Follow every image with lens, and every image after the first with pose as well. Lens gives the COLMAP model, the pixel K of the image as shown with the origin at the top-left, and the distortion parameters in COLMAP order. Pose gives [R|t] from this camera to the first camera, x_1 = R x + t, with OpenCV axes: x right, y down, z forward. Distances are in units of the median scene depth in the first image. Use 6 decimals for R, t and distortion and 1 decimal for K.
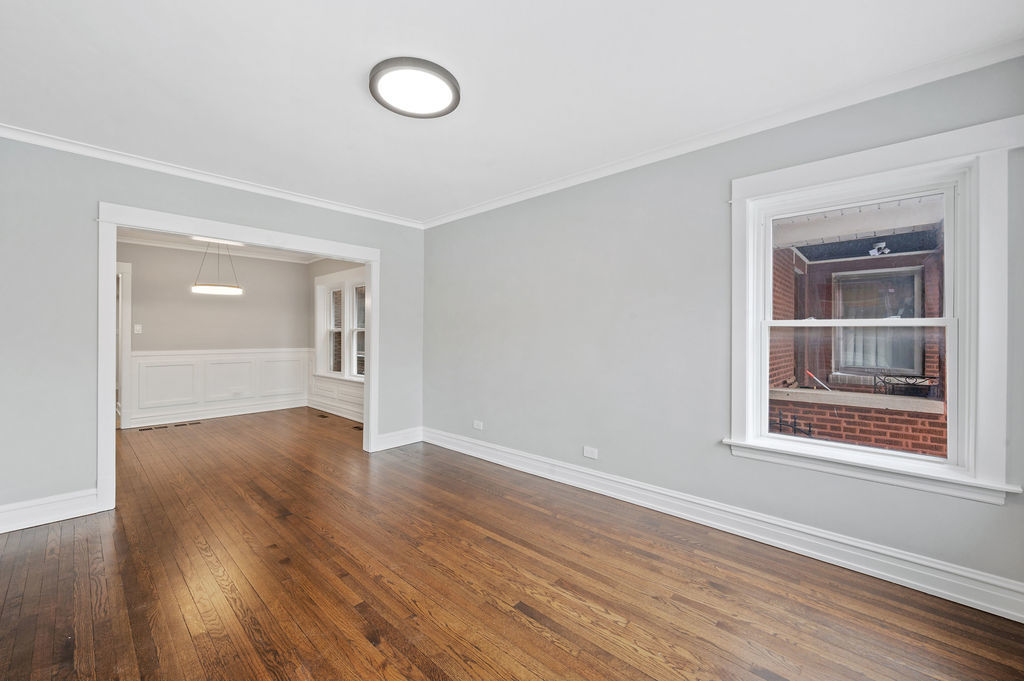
lens RADIAL K [[408.7, 0, 499.7], [0, 408.7, 335.1], [0, 0, 1]] dist [0.003093, -0.000380]
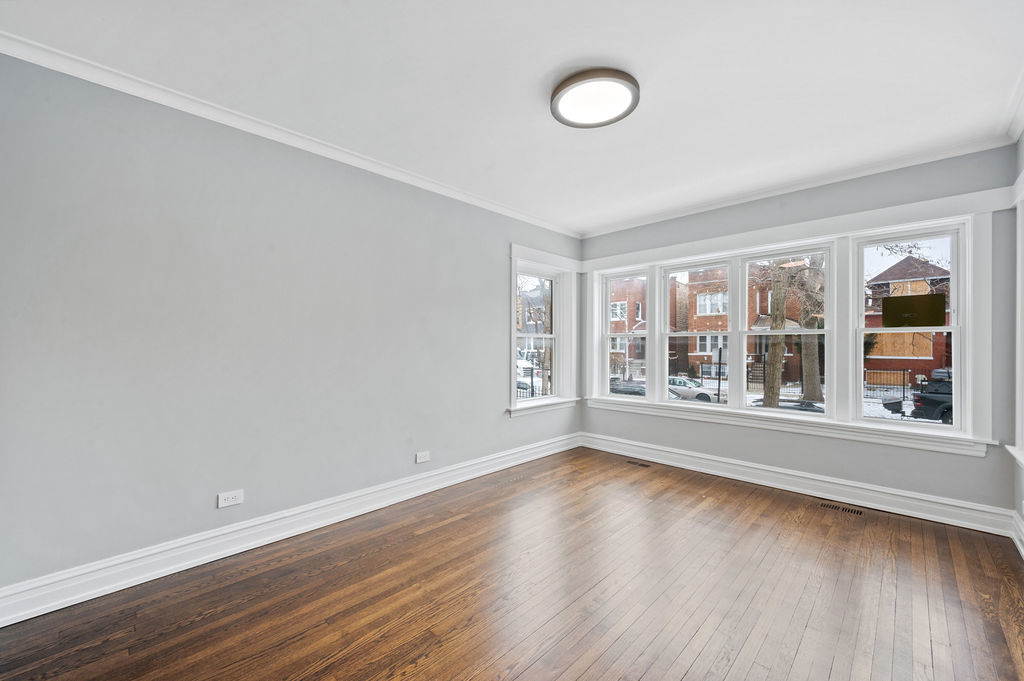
lens RADIAL K [[408.7, 0, 507.4], [0, 408.7, 346.4], [0, 0, 1]] dist [0.003093, -0.000380]
pose [[0.005472, -0.003346, 0.999979, -0.889235], [-0.000784, 0.999994, 0.003350, 0.012639], [-0.999985, -0.000803, 0.005470, 0.885955]]
